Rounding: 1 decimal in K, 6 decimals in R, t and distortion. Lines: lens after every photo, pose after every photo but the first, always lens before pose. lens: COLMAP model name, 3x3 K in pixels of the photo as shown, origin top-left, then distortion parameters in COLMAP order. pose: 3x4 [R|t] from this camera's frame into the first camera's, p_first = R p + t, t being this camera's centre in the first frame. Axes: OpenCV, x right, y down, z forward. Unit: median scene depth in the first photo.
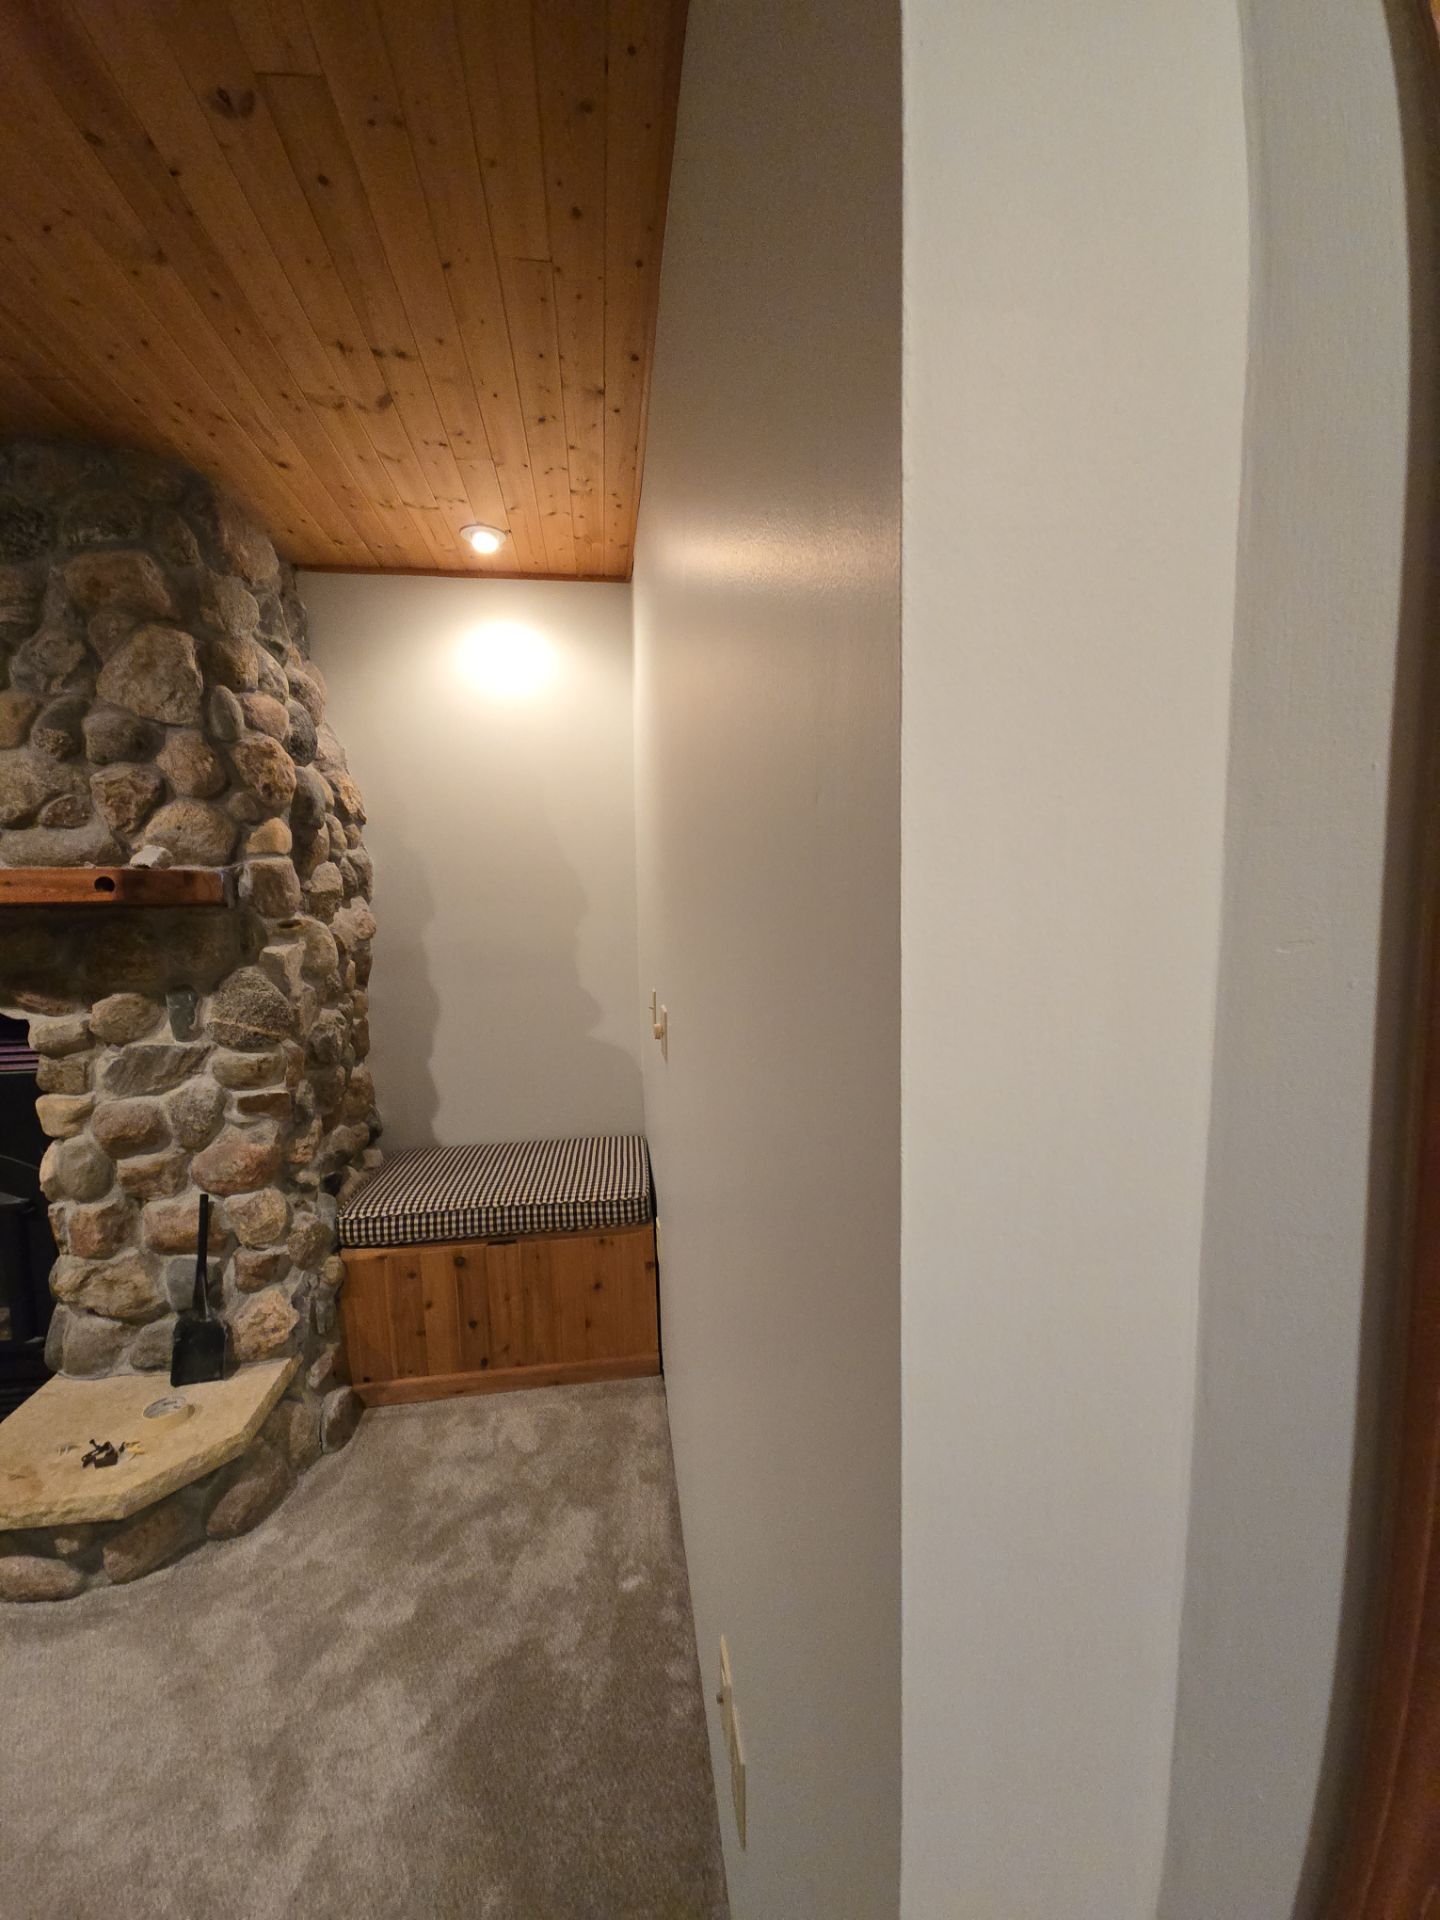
lens RADIAL K [[774.8, 0, 720.0], [0, 774.8, 960.0], [0, 0, 1]] dist [0.010867, -0.010411]
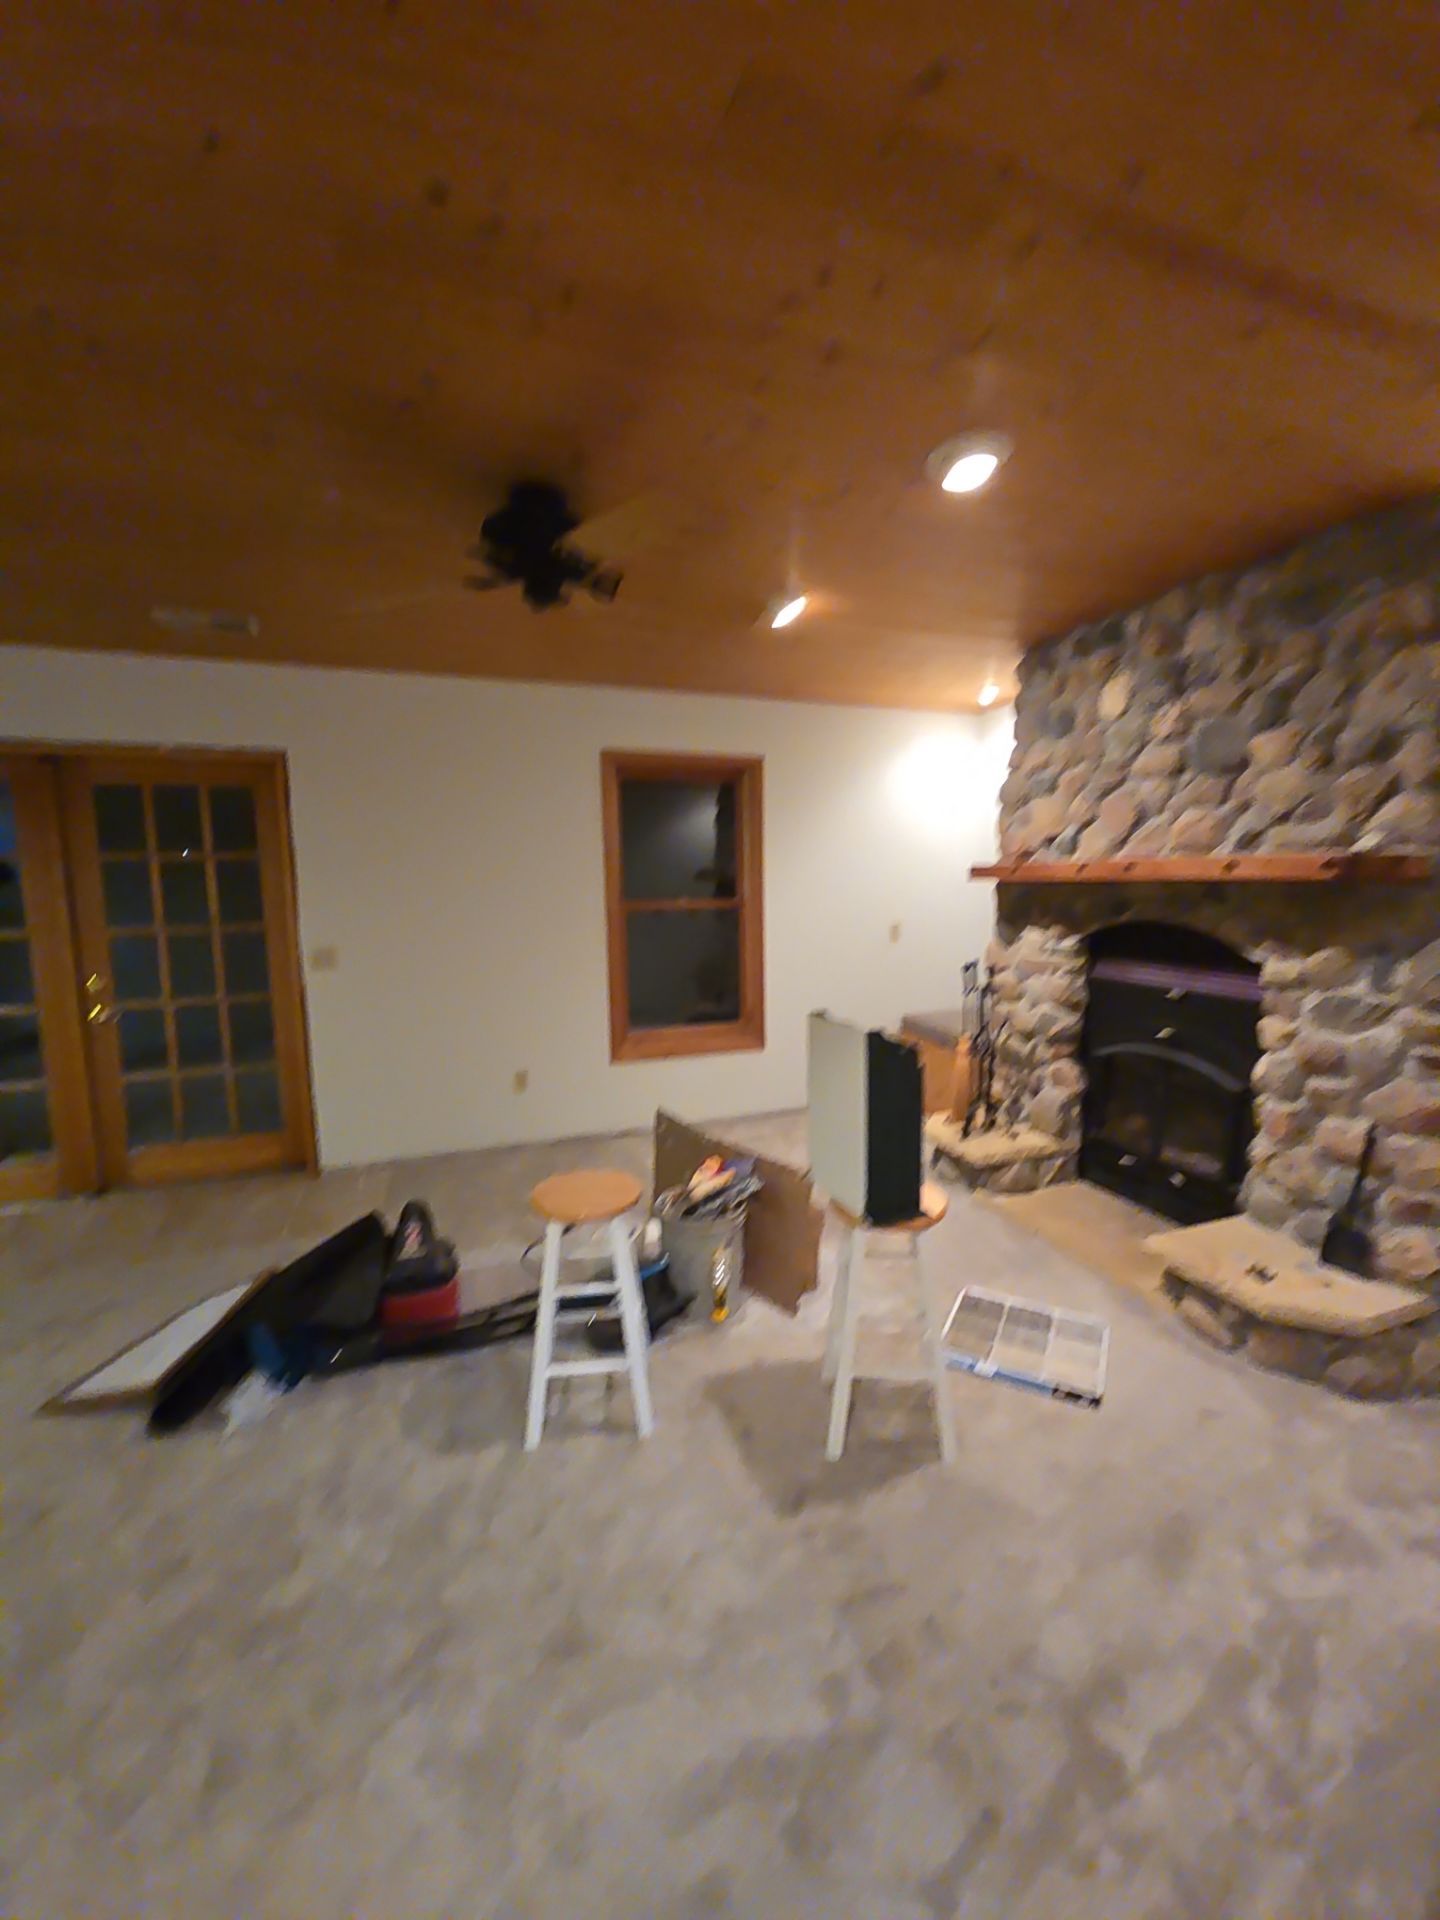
lens RADIAL K [[798.7, 0, 742.0], [0, 798.7, 971.2], [0, 0, 1]] dist [0.027320, -0.012294]
pose [[0.238234, 0.130922, -0.962343, 0.275265], [-0.085112, 0.989875, 0.113597, 0.010067], [0.967471, 0.054844, 0.246965, -0.259631]]
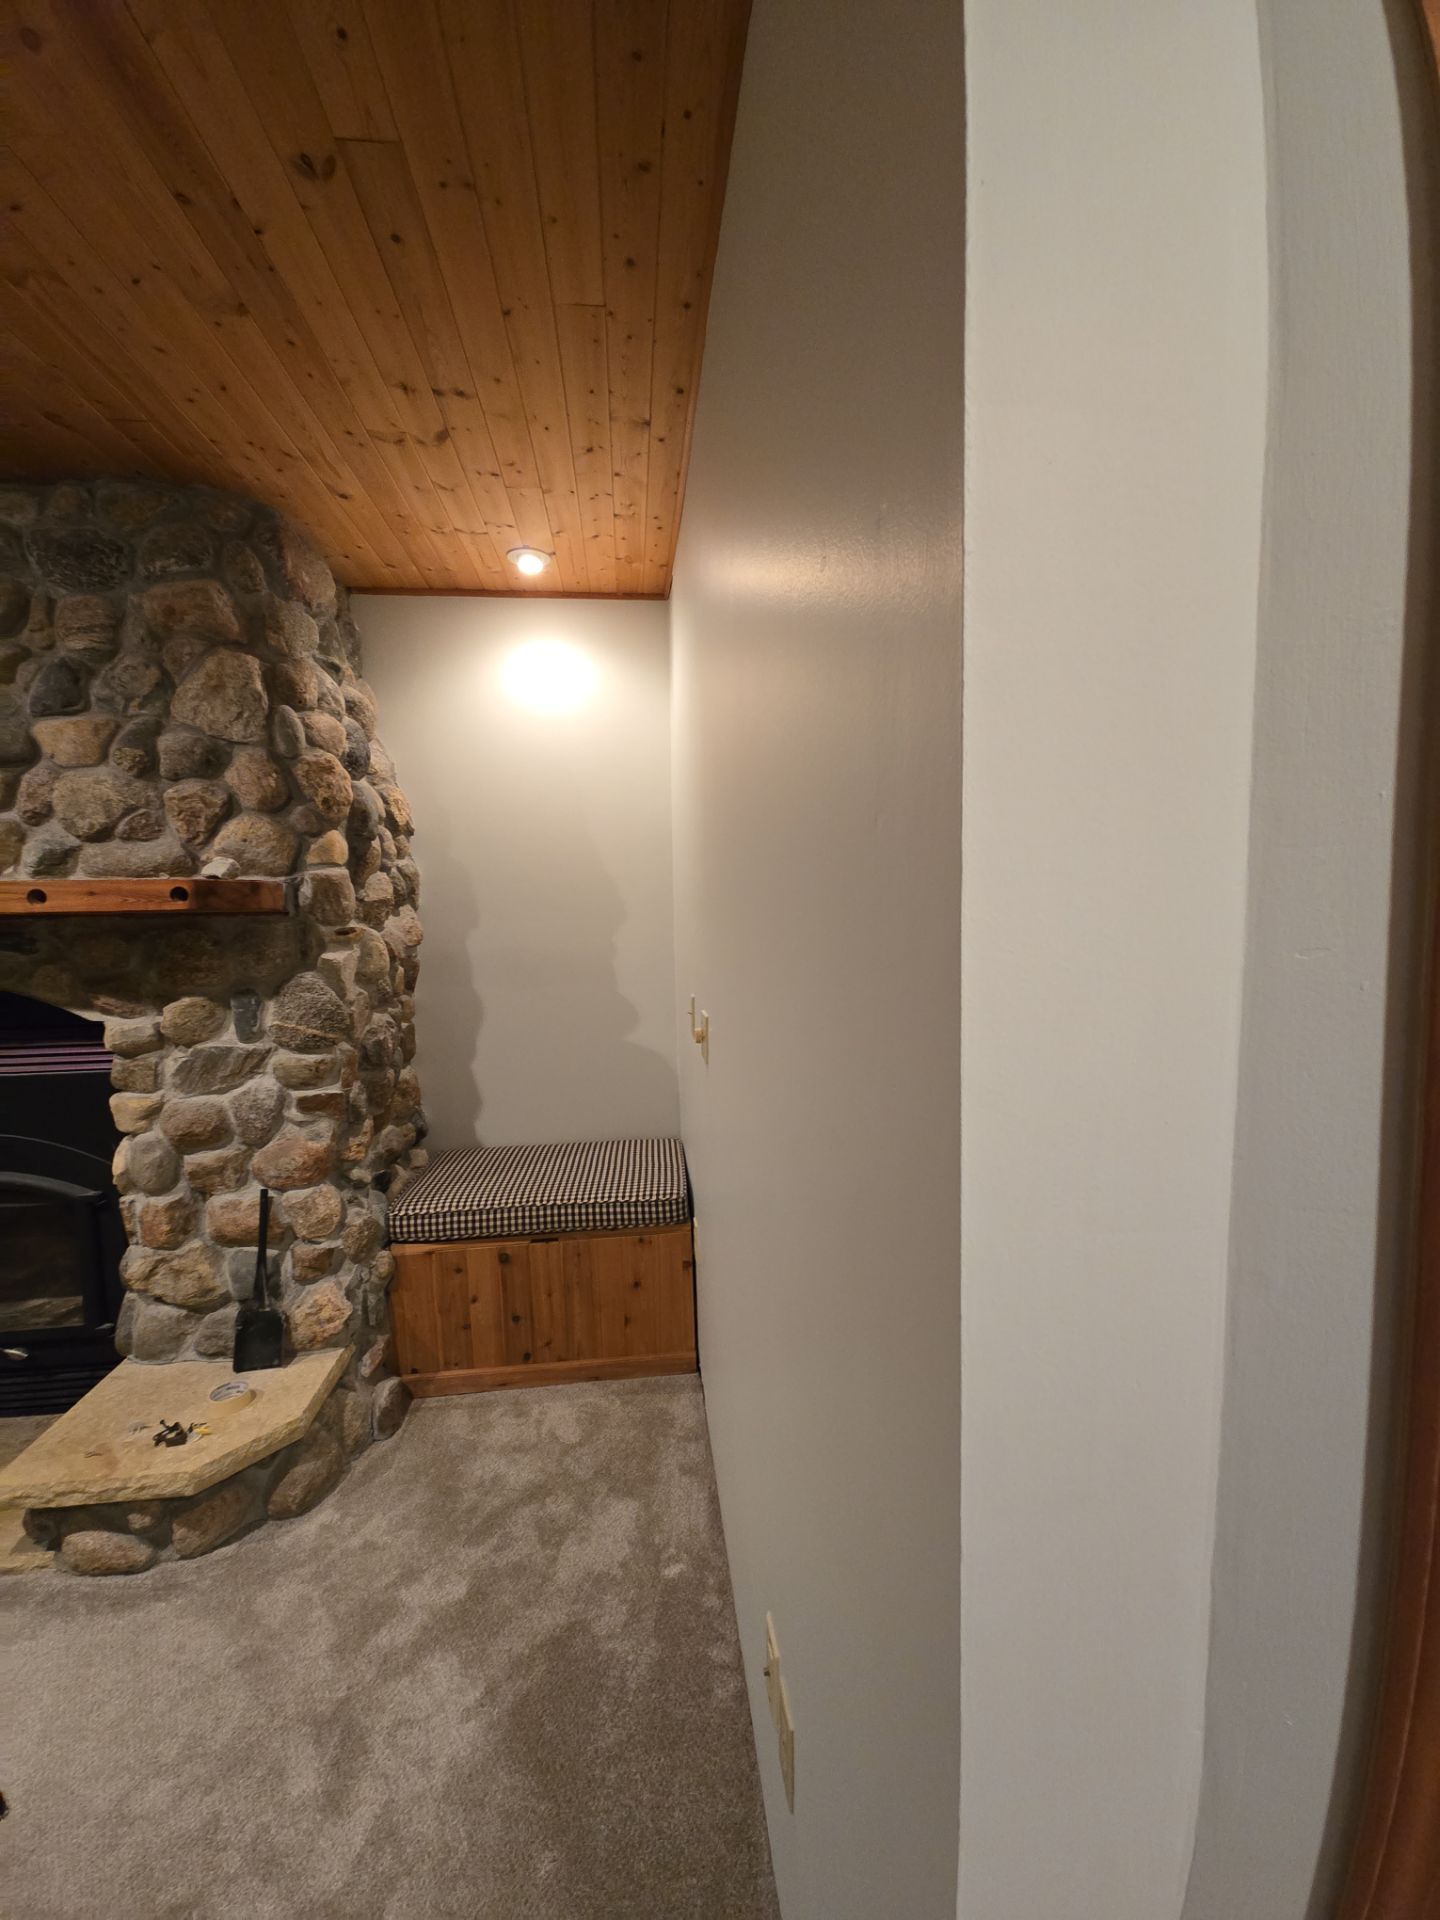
lens RADIAL K [[772.7, 0, 721.9], [0, 772.7, 960.2], [0, 0, 1]] dist [0.000780, -0.003265]
pose [[0.999421, 0.001292, -0.033988, -0.012736], [-0.001605, 0.999957, -0.009178, 0.001392], [0.033975, 0.009227, 0.999380, -0.023877]]
